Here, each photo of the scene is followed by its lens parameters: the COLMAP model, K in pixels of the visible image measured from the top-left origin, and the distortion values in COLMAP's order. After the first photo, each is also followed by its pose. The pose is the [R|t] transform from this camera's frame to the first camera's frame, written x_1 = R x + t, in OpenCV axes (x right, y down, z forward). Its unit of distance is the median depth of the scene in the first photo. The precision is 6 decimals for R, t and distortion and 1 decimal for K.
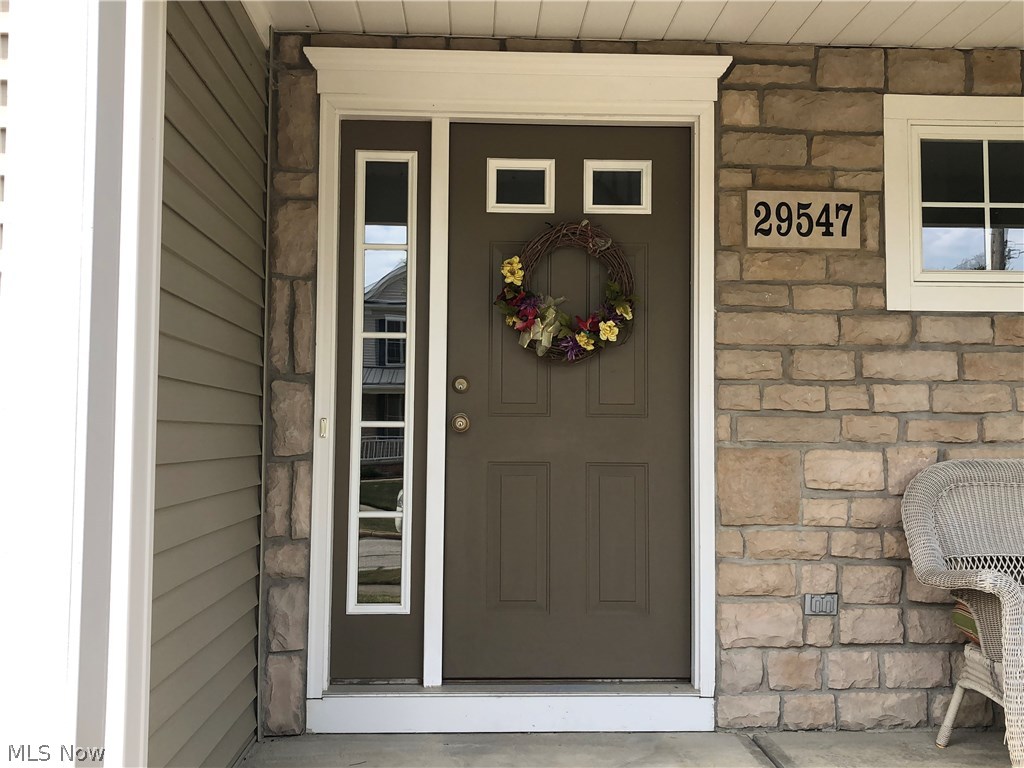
lens RADIAL K [[937.9, 0, 512.0], [0, 937.9, 384.0], [0, 0, 1]] dist [0.083040, -0.155681]
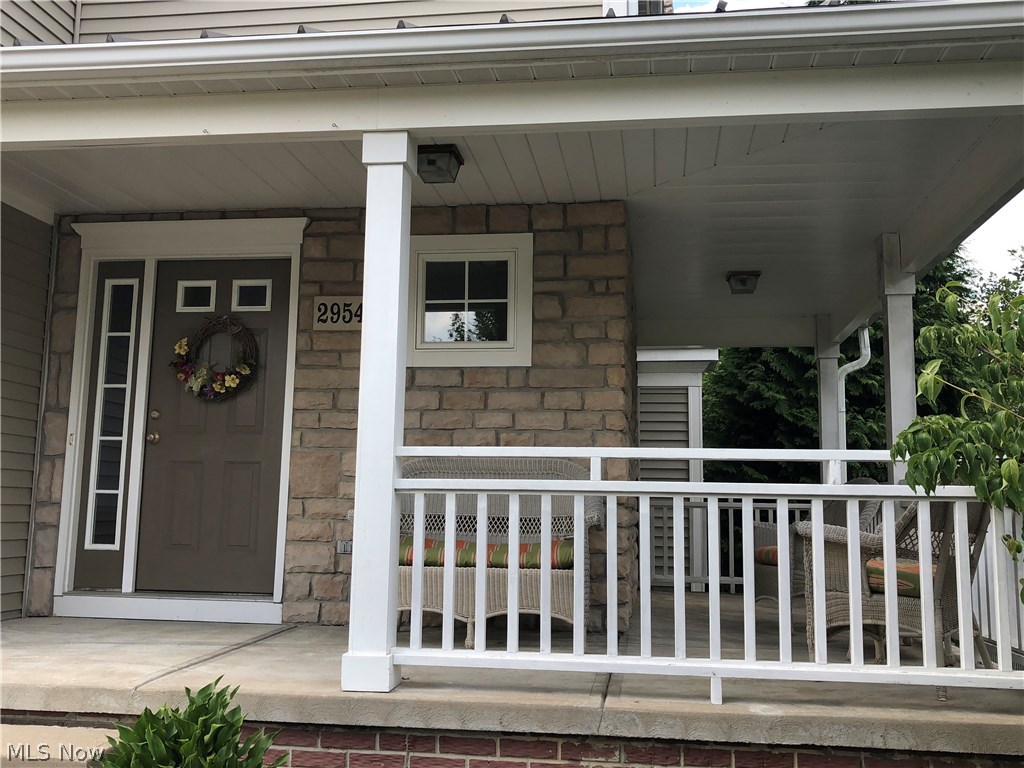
lens RADIAL K [[937.9, 0, 512.0], [0, 937.9, 384.0], [0, 0, 1]] dist [0.083040, -0.155681]
pose [[0.982946, -0.012314, -0.183480, 0.895516], [-0.002266, 0.996869, -0.079043, 0.079856], [0.183878, 0.078111, 0.979841, -0.552085]]
